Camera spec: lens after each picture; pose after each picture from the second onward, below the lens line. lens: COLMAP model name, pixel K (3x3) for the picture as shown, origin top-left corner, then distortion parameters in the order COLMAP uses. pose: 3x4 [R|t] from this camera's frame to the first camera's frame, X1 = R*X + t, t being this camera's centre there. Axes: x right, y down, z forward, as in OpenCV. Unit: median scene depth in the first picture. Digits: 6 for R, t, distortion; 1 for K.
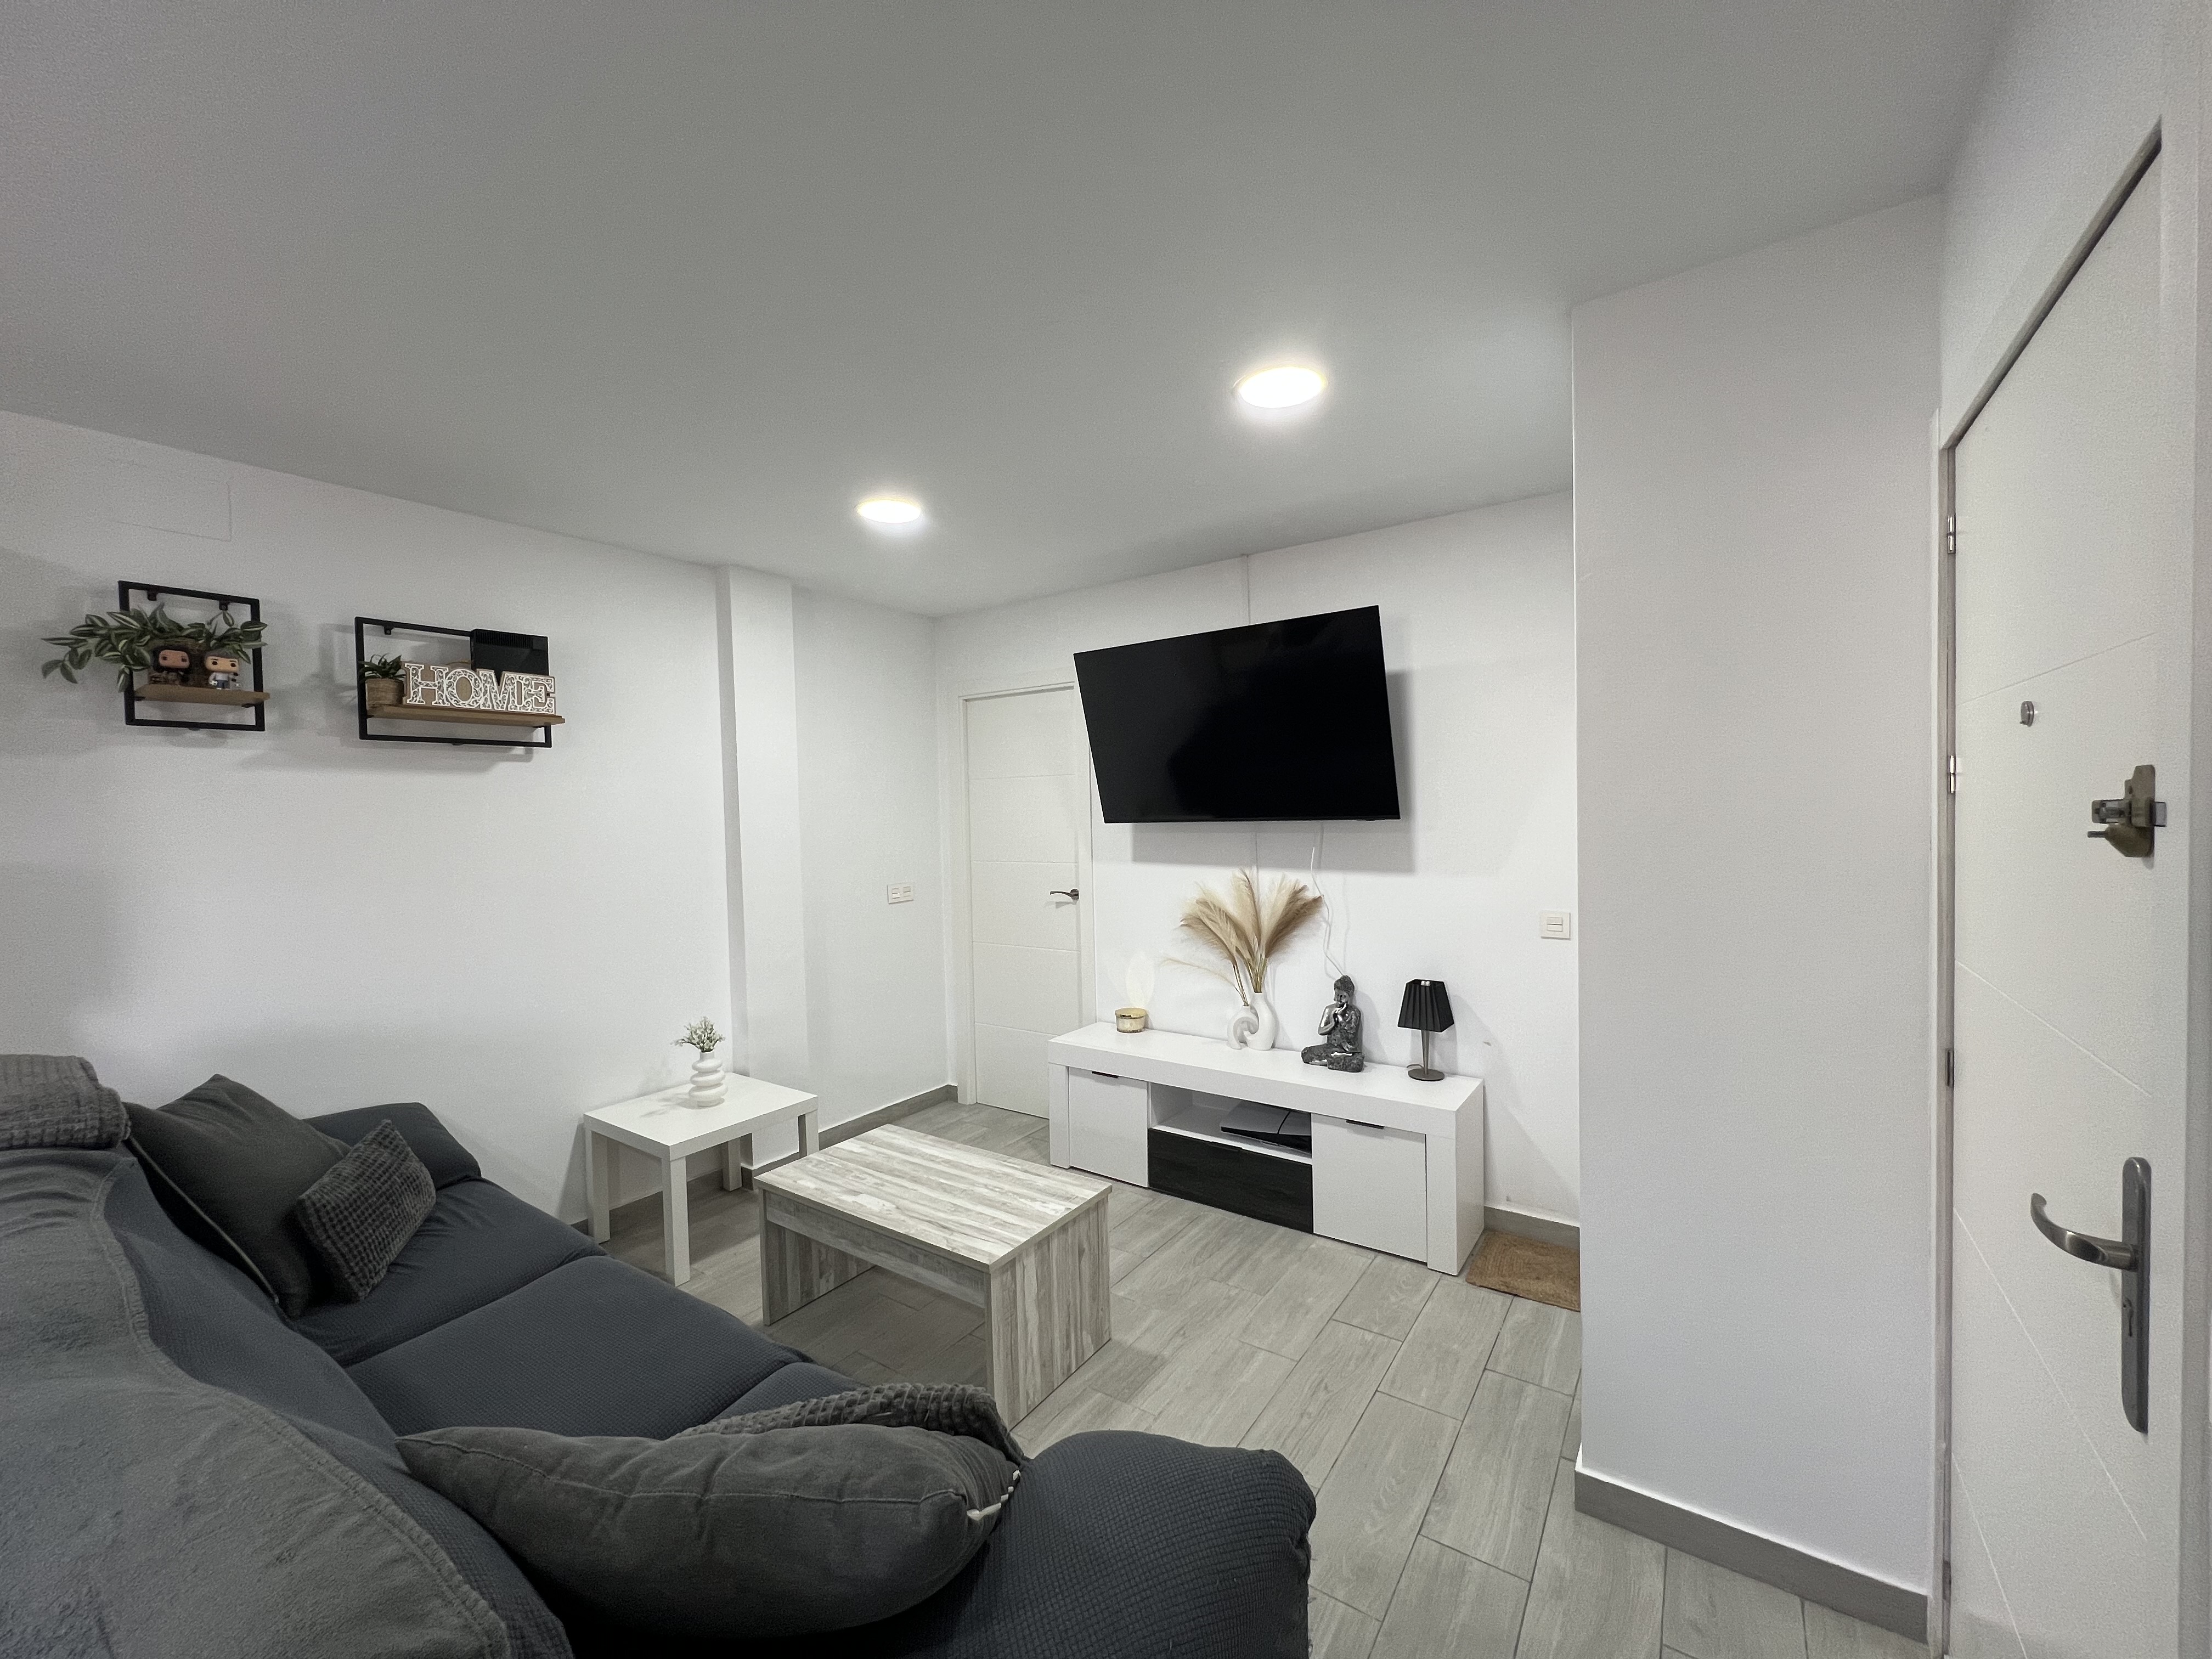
lens RADIAL K [[879.2, 0, 1106.0], [0, 879.2, 829.5], [0, 0, 1]] dist [0.000046, -0.000008]
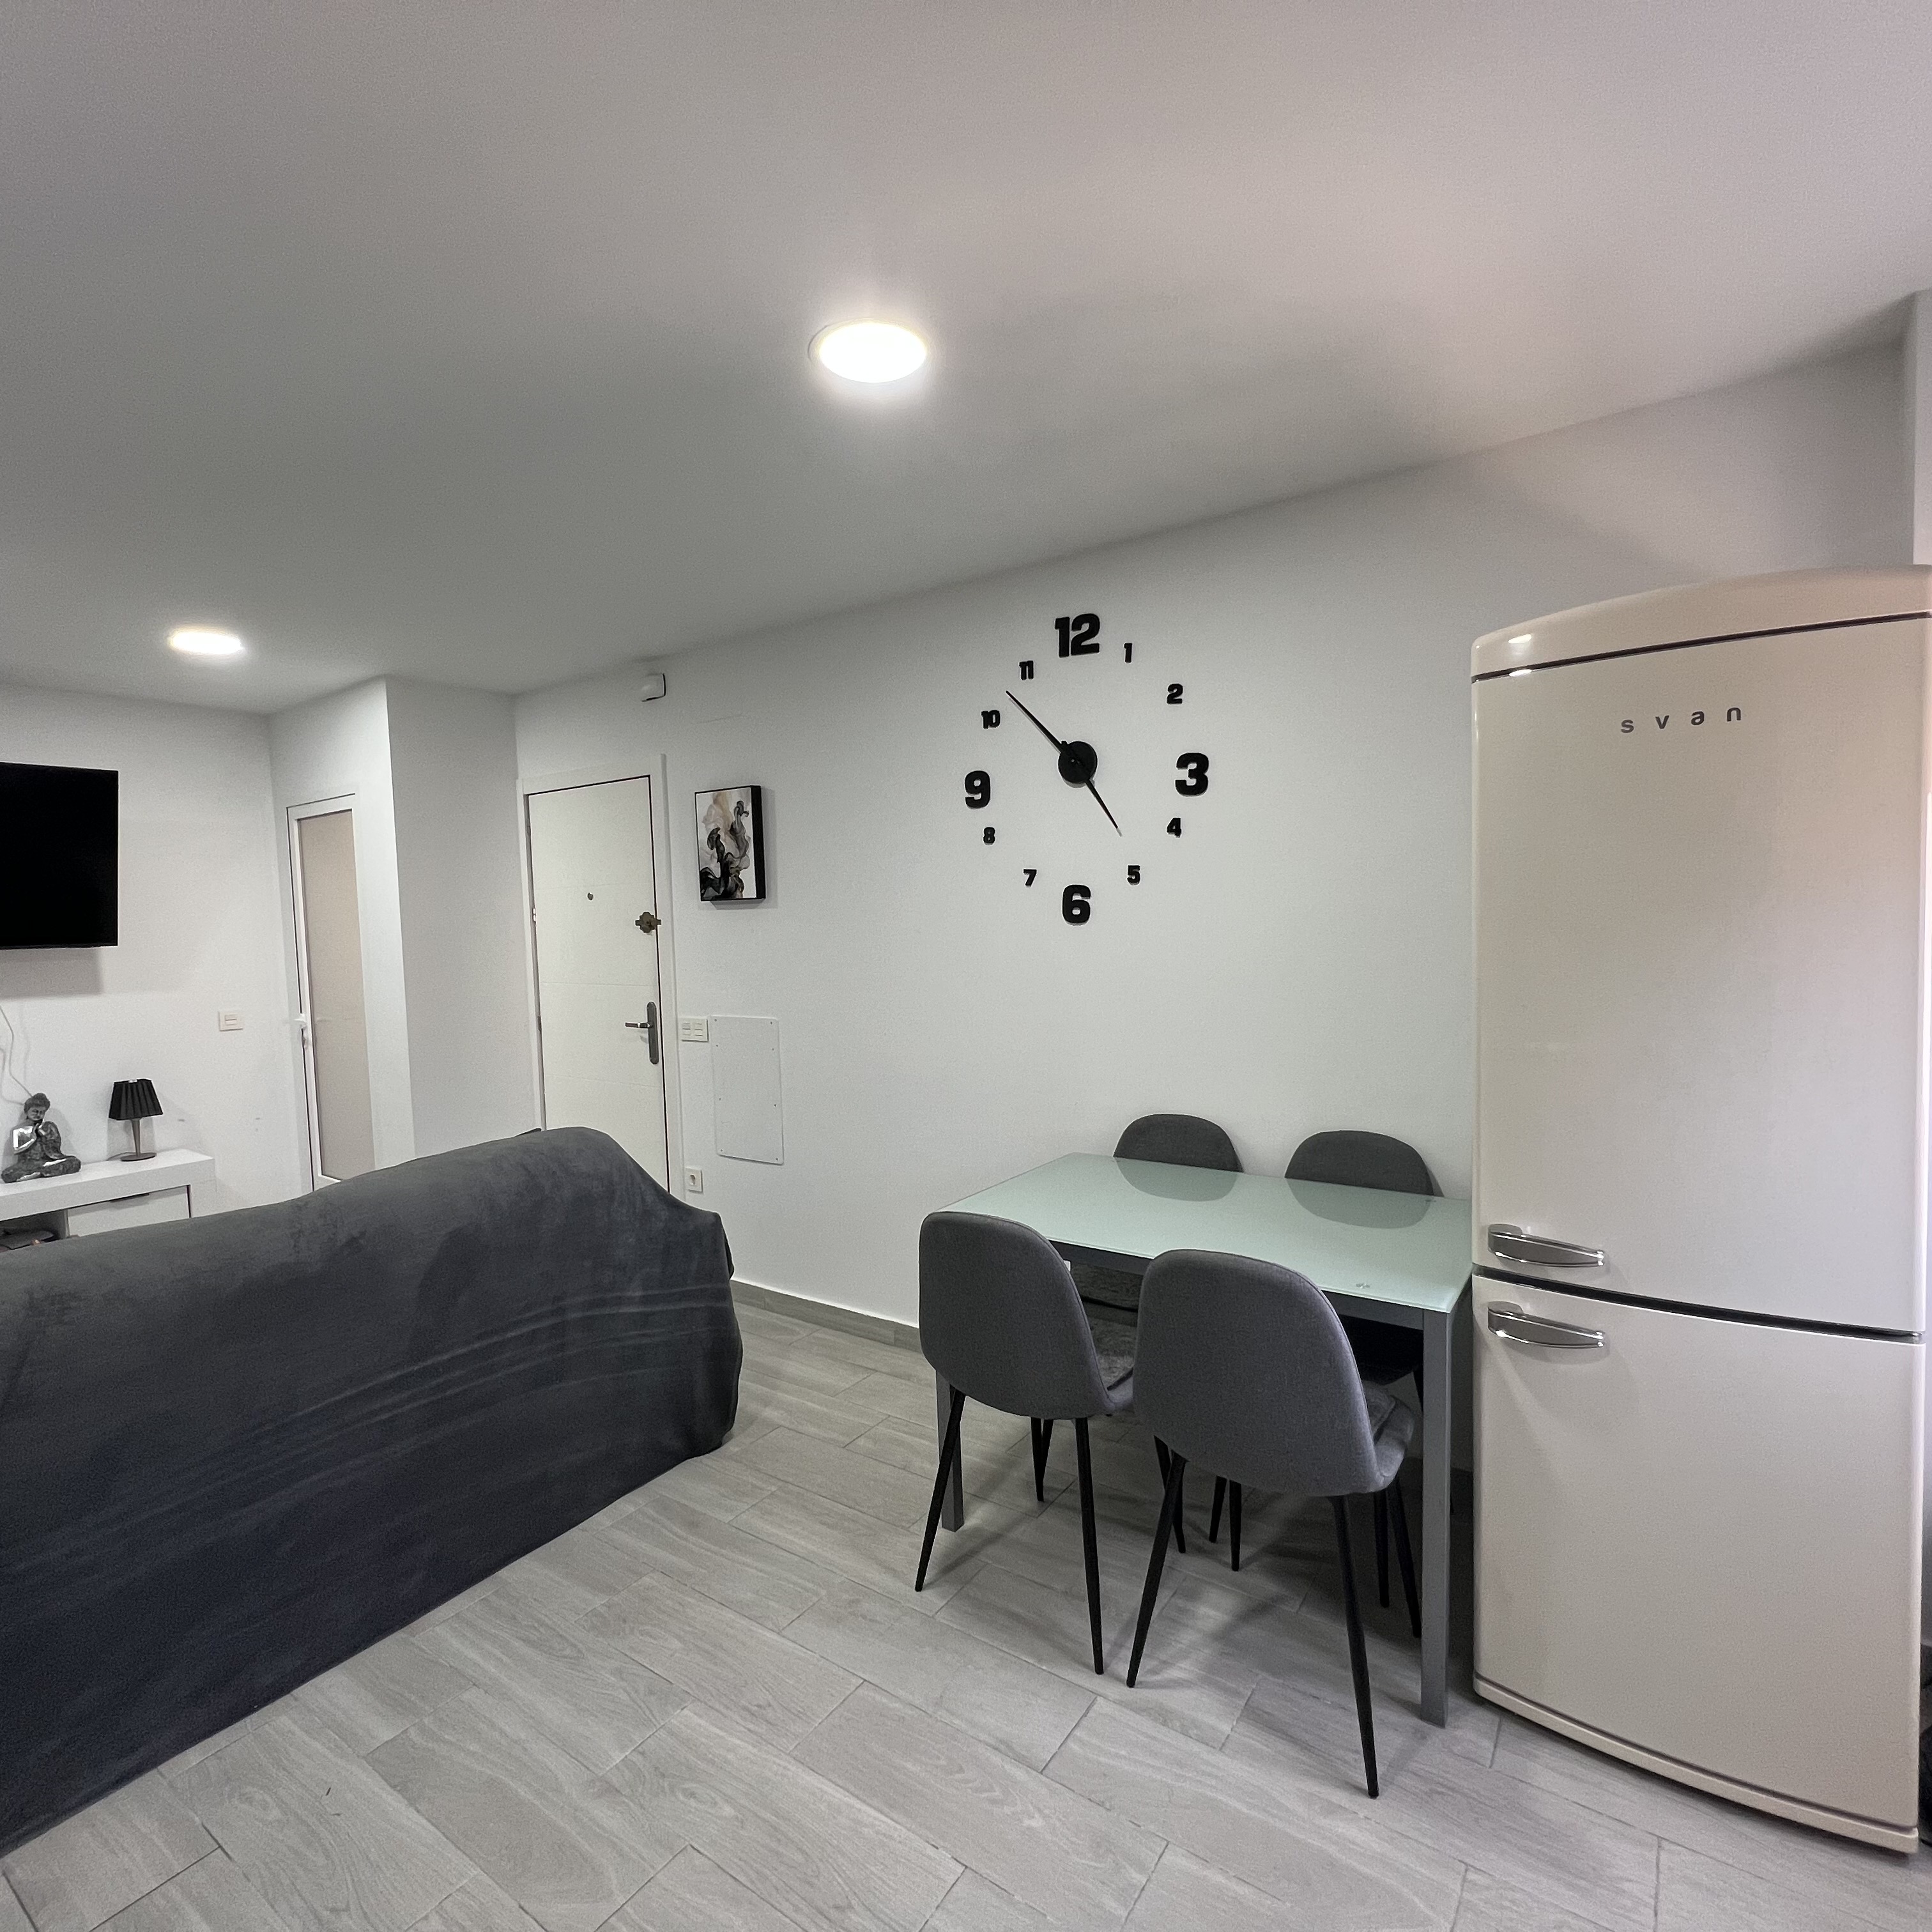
lens RADIAL K [[1027.5, 0, 966.0], [0, 1027.5, 966.0], [0, 0, 1]] dist [0.001043, -0.000725]
pose [[0.001114, -0.038626, 0.999253, -1.058589], [0.049878, 0.998012, 0.038523, 0.019321], [-0.998755, 0.049798, 0.003038, -0.165301]]
